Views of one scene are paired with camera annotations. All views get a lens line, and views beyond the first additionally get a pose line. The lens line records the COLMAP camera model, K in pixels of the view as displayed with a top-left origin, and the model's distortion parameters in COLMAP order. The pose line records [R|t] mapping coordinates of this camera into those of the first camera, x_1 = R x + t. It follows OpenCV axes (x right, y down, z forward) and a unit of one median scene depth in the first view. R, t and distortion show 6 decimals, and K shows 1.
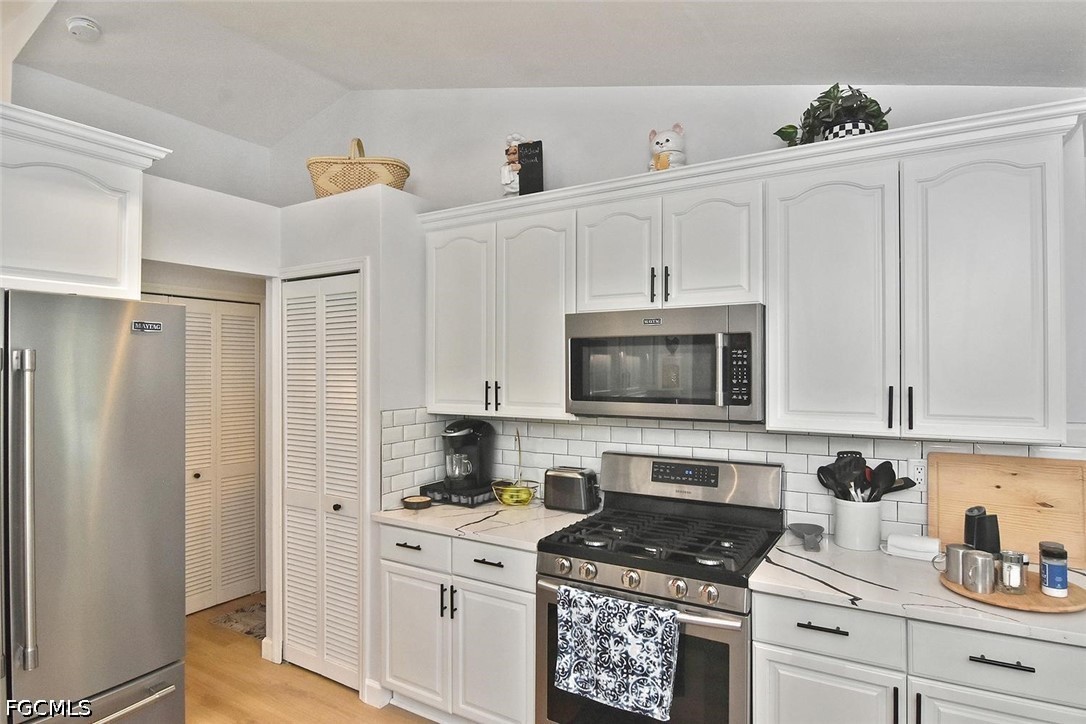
lens RADIAL K [[590.8, 0, 540.8], [0, 590.8, 368.2], [0, 0, 1]] dist [-0.012873, -0.001043]
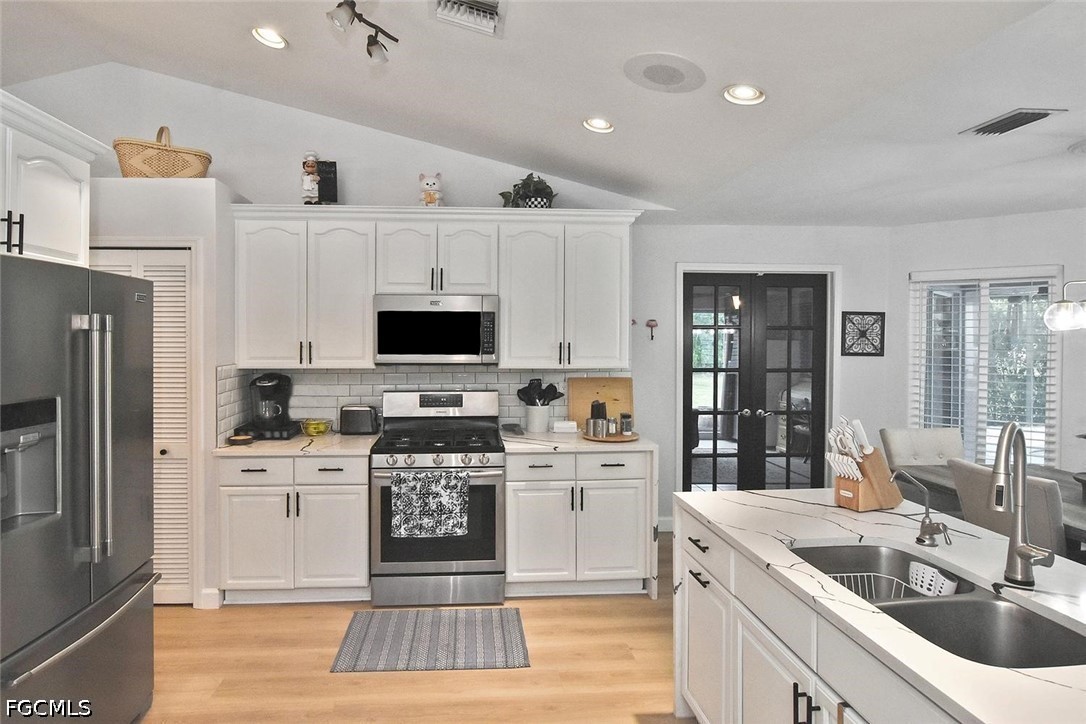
lens RADIAL K [[613.9, 0, 506.4], [0, 613.9, 344.3], [0, 0, 1]] dist [0.000047, -0.000175]
pose [[0.804251, -0.007264, 0.594246, -0.699176], [-0.004674, 0.999817, 0.018547, 0.000728], [-0.594272, -0.017694, 0.804070, -0.482276]]
